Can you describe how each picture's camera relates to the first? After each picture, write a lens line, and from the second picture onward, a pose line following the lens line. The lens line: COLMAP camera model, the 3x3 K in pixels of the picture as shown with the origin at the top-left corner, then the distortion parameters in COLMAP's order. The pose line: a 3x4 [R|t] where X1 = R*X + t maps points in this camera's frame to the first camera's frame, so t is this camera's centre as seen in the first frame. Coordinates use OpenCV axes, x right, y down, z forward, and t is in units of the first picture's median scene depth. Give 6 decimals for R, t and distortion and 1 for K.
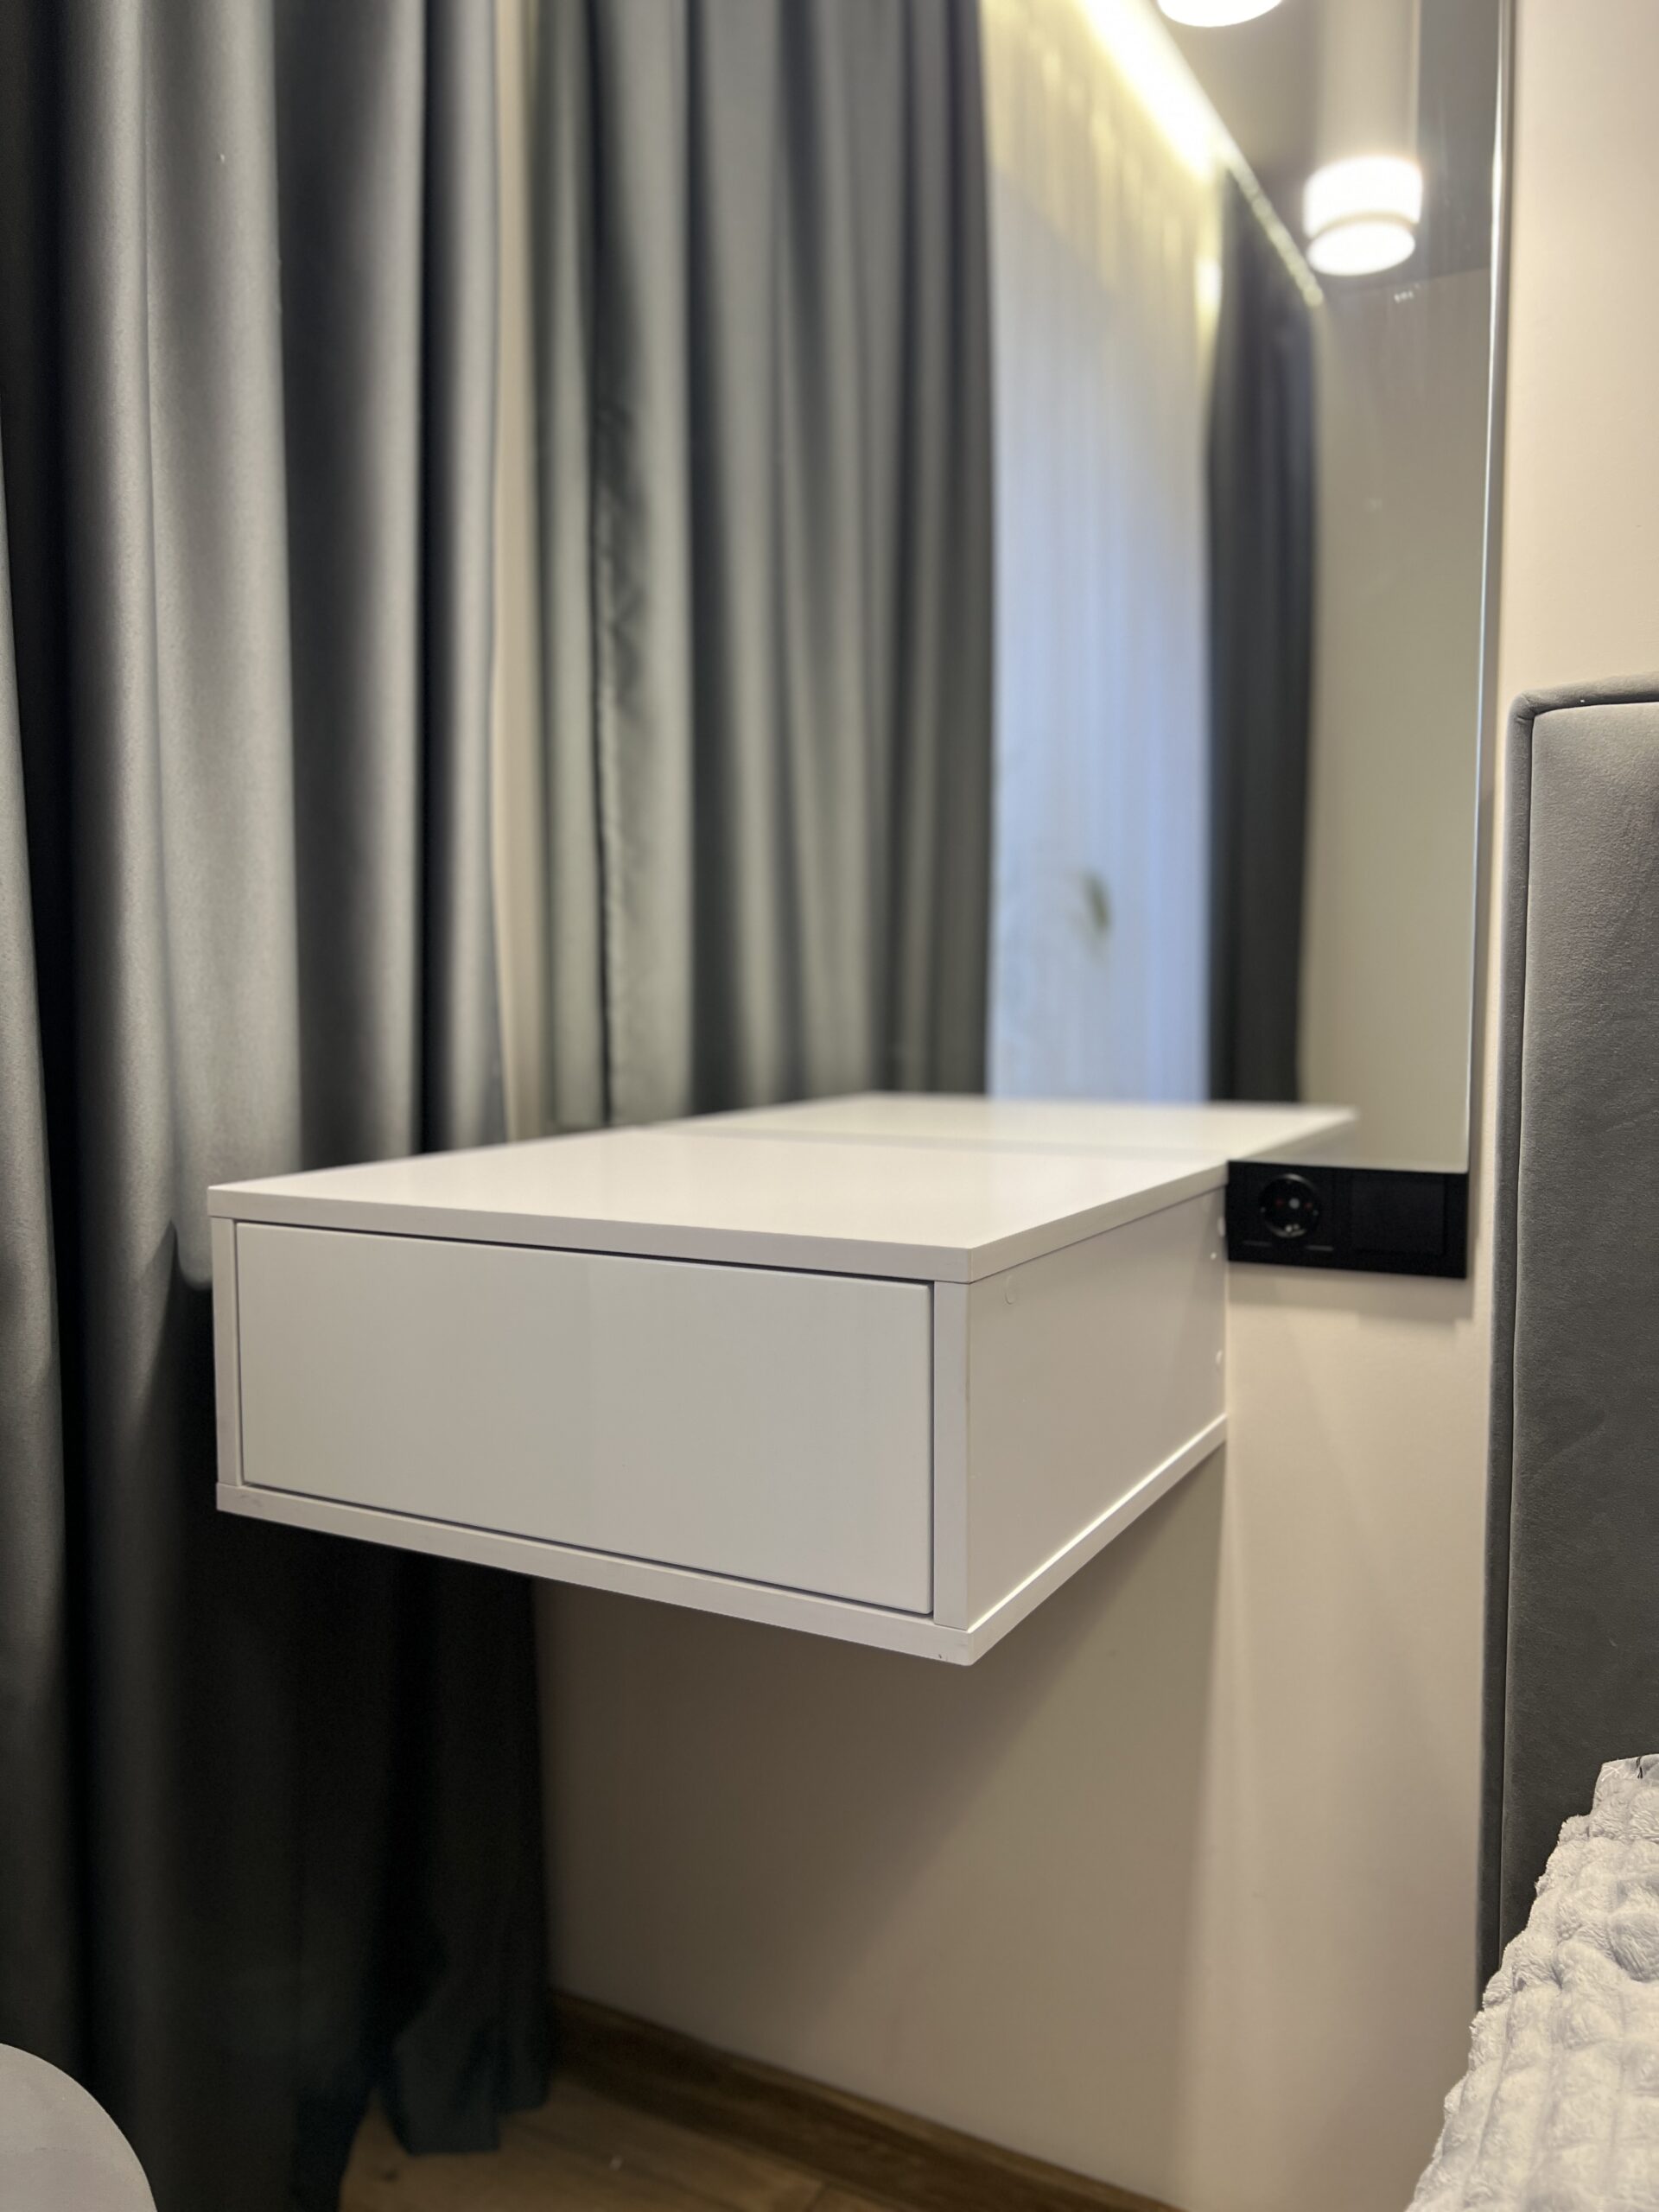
lens RADIAL K [[1672.3, 0, 828.8], [0, 1672.3, 1111.1], [0, 0, 1]] dist [0.034650, -0.041365]
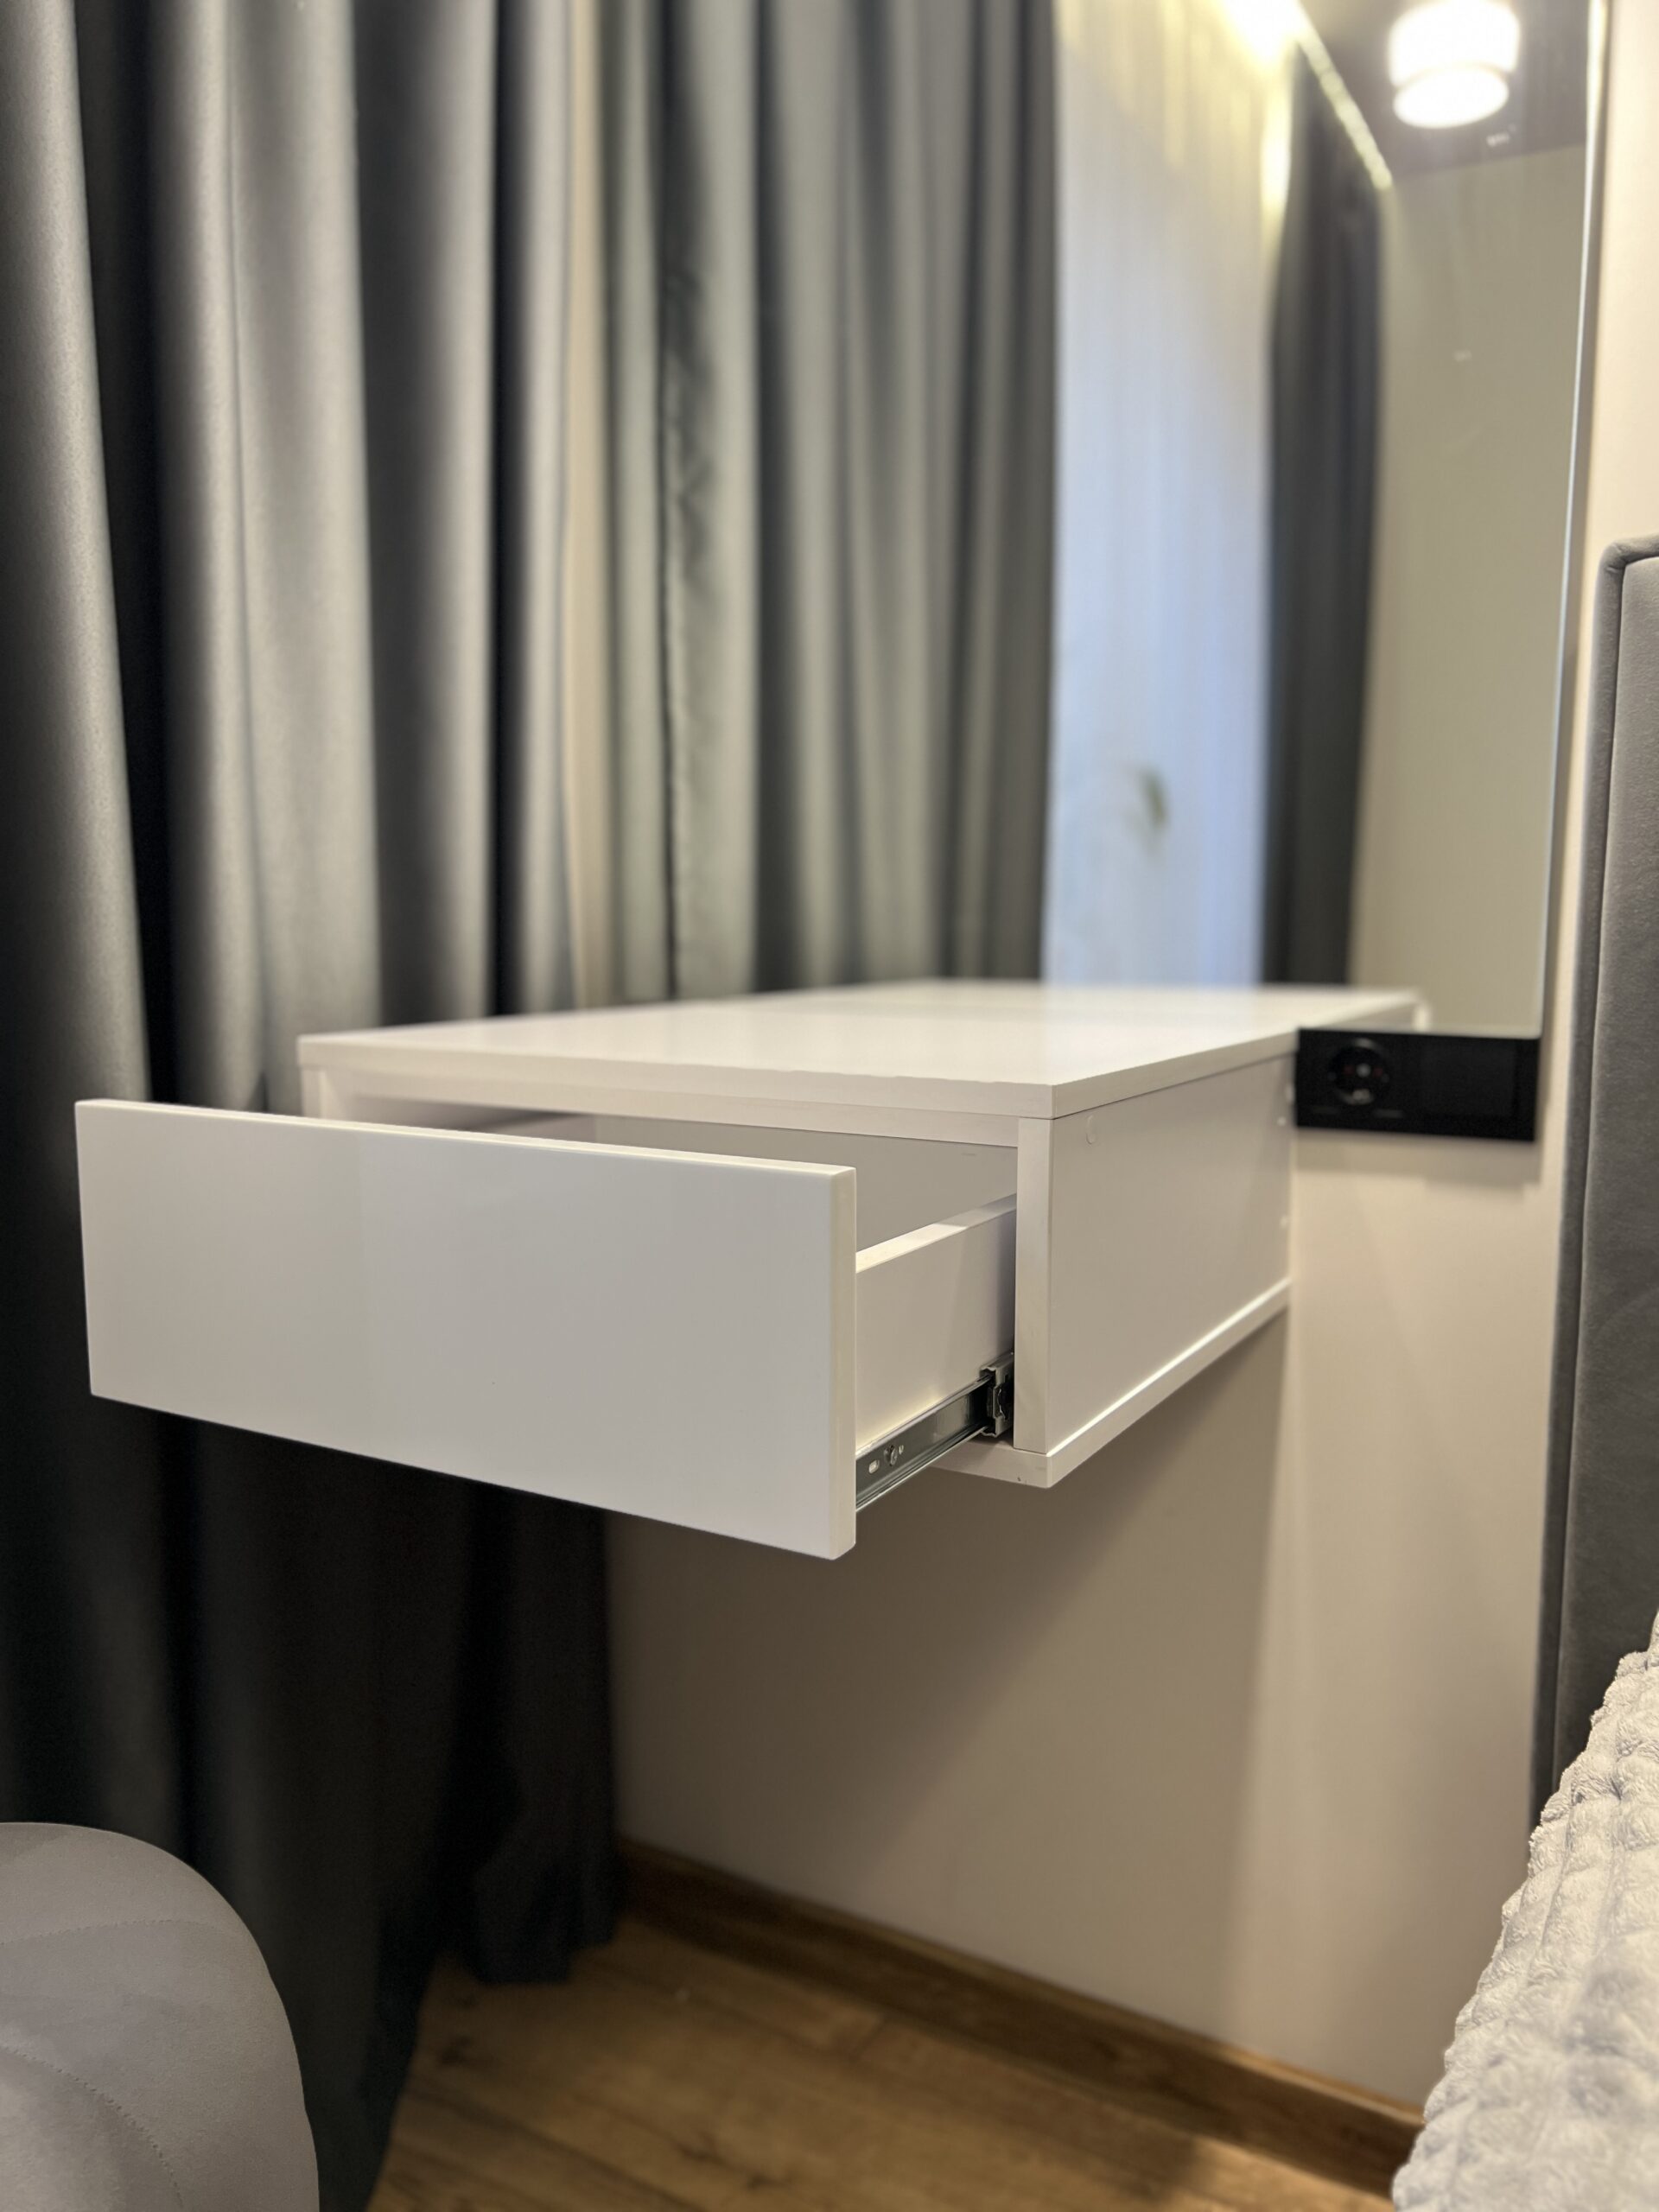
lens RADIAL K [[1672.3, 0, 826.1], [0, 1672.3, 1117.0], [0, 0, 1]] dist [0.034650, -0.041365]
pose [[0.999688, 0.007610, -0.023810, -0.019389], [-0.006440, 0.998788, 0.048801, 0.035047], [0.024153, -0.048632, 0.998525, -0.013330]]
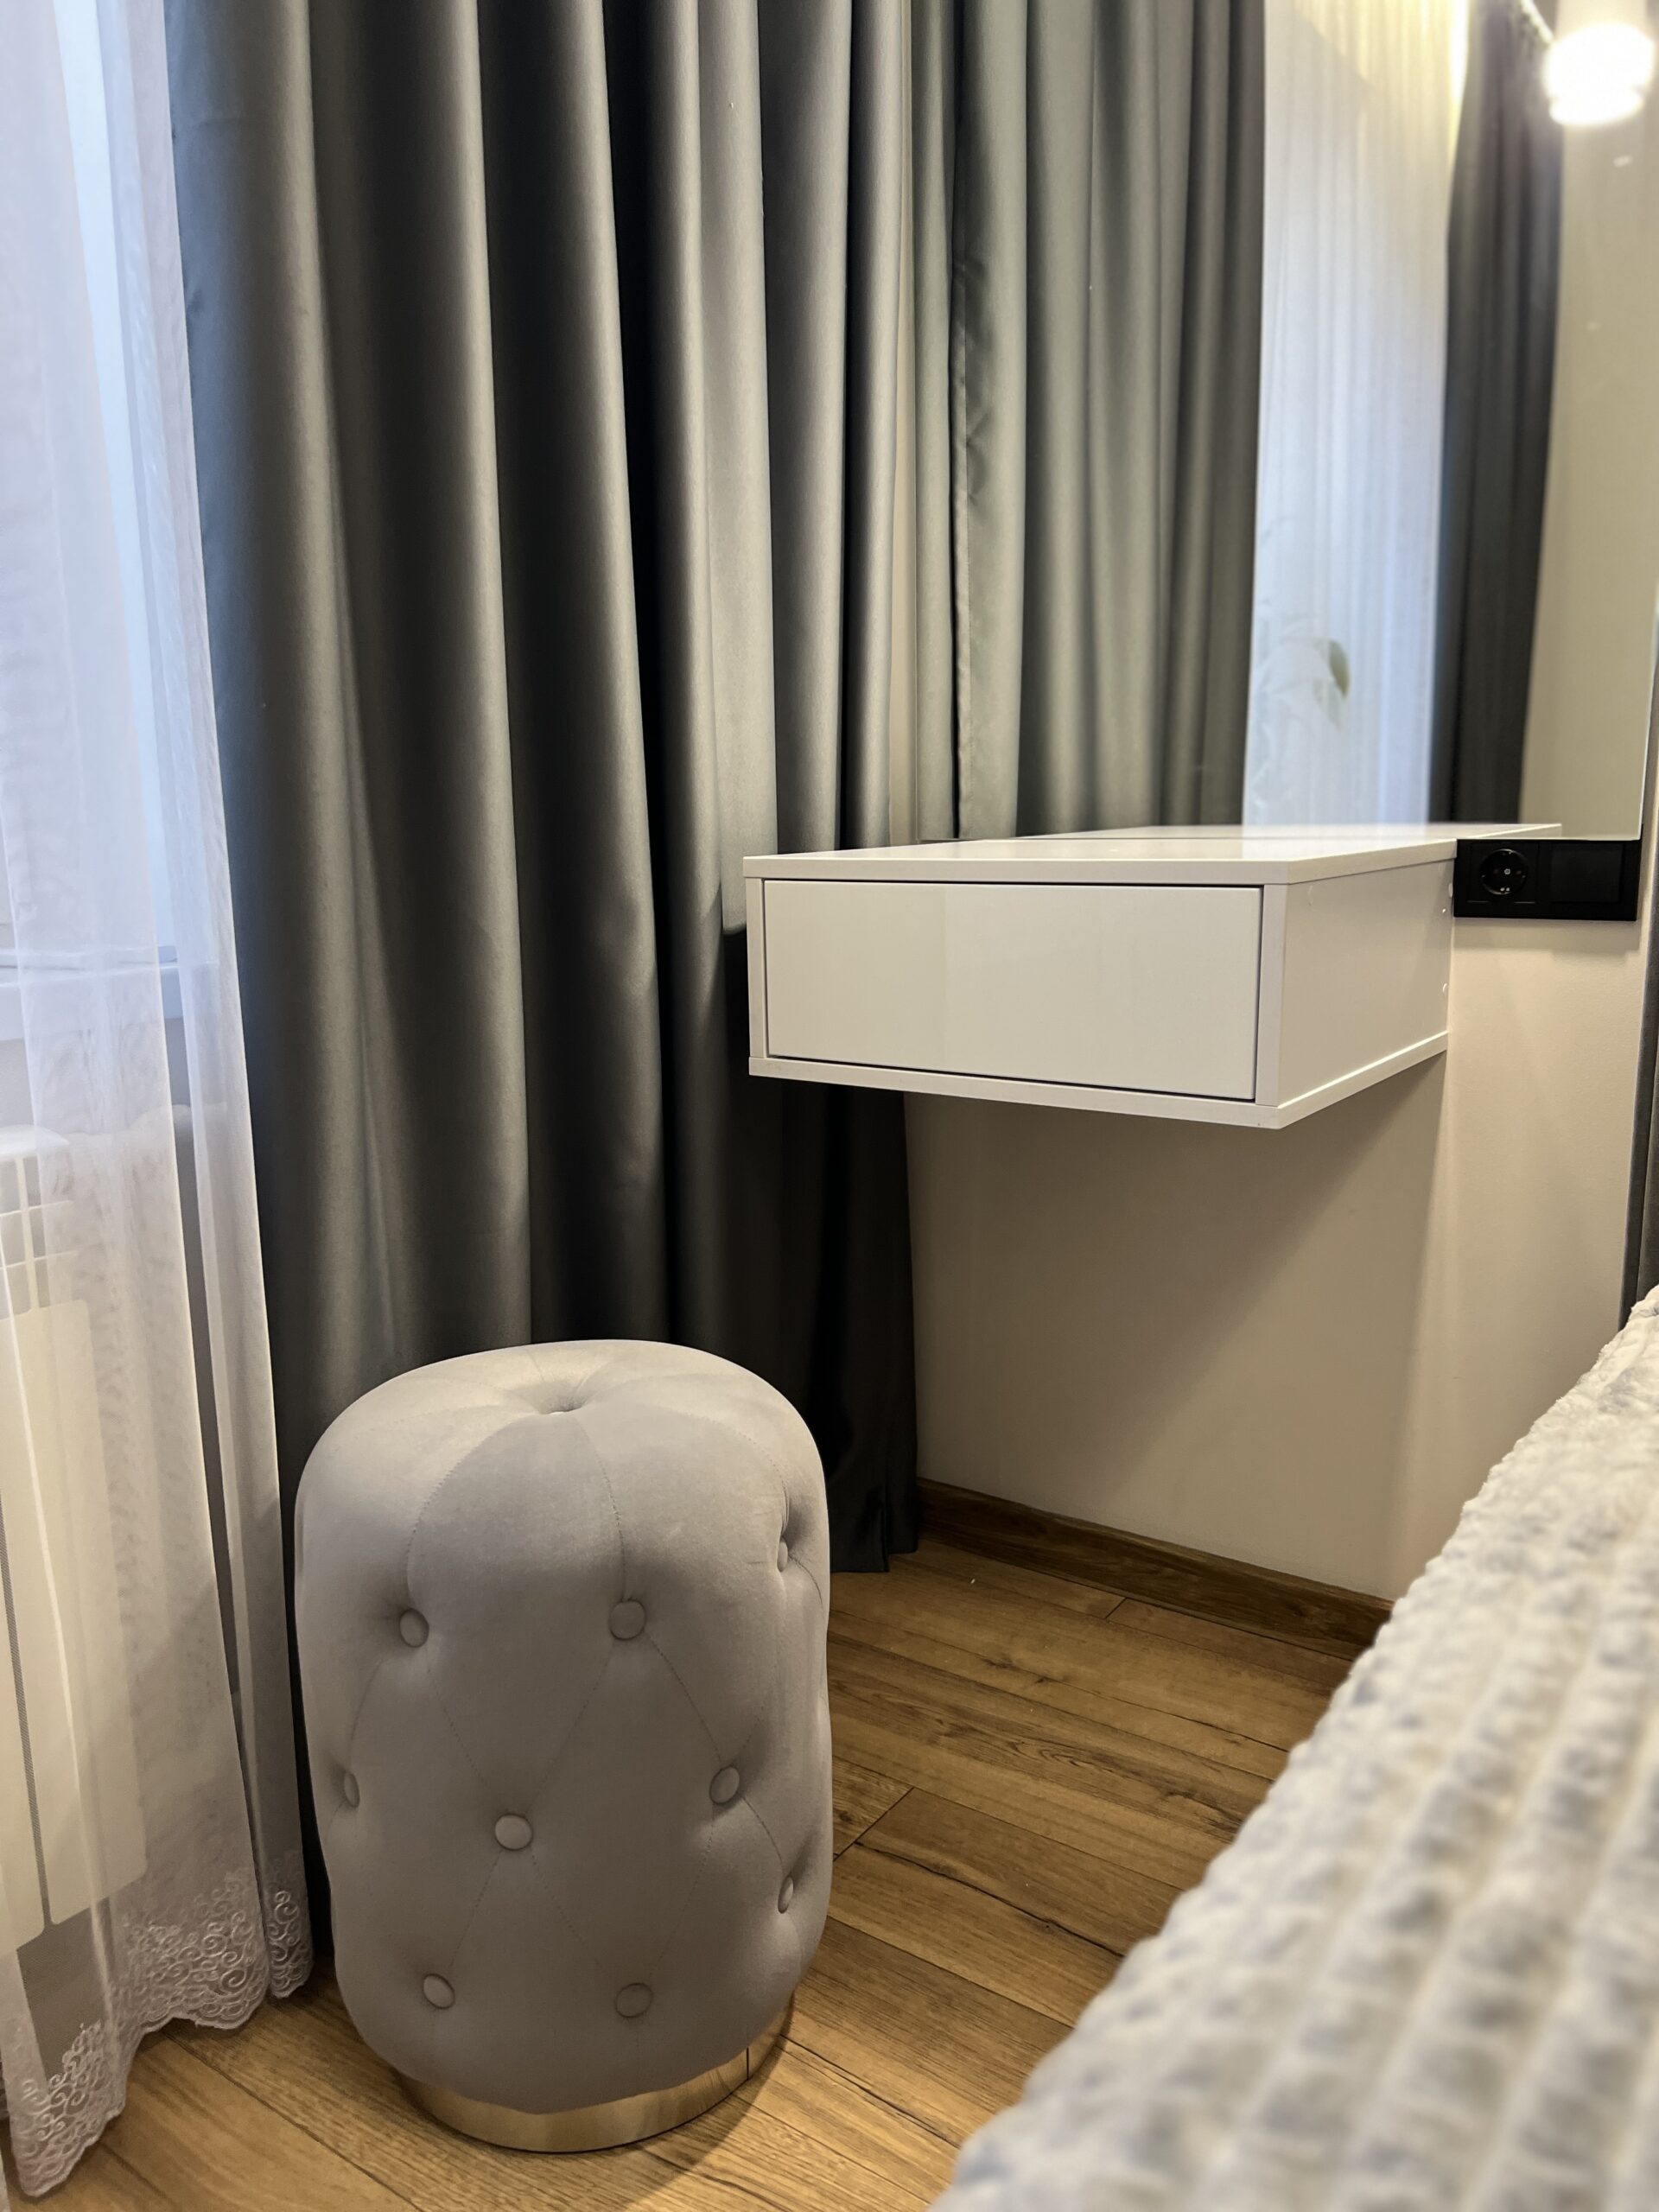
lens RADIAL K [[1672.3, 0, 815.8], [0, 1672.3, 1122.3], [0, 0, 1]] dist [0.034650, -0.041365]
pose [[0.992961, 0.007421, -0.118213, -0.109185], [0.006914, 0.992702, 0.120397, 0.086117], [0.118244, -0.120366, 0.985662, -0.407967]]
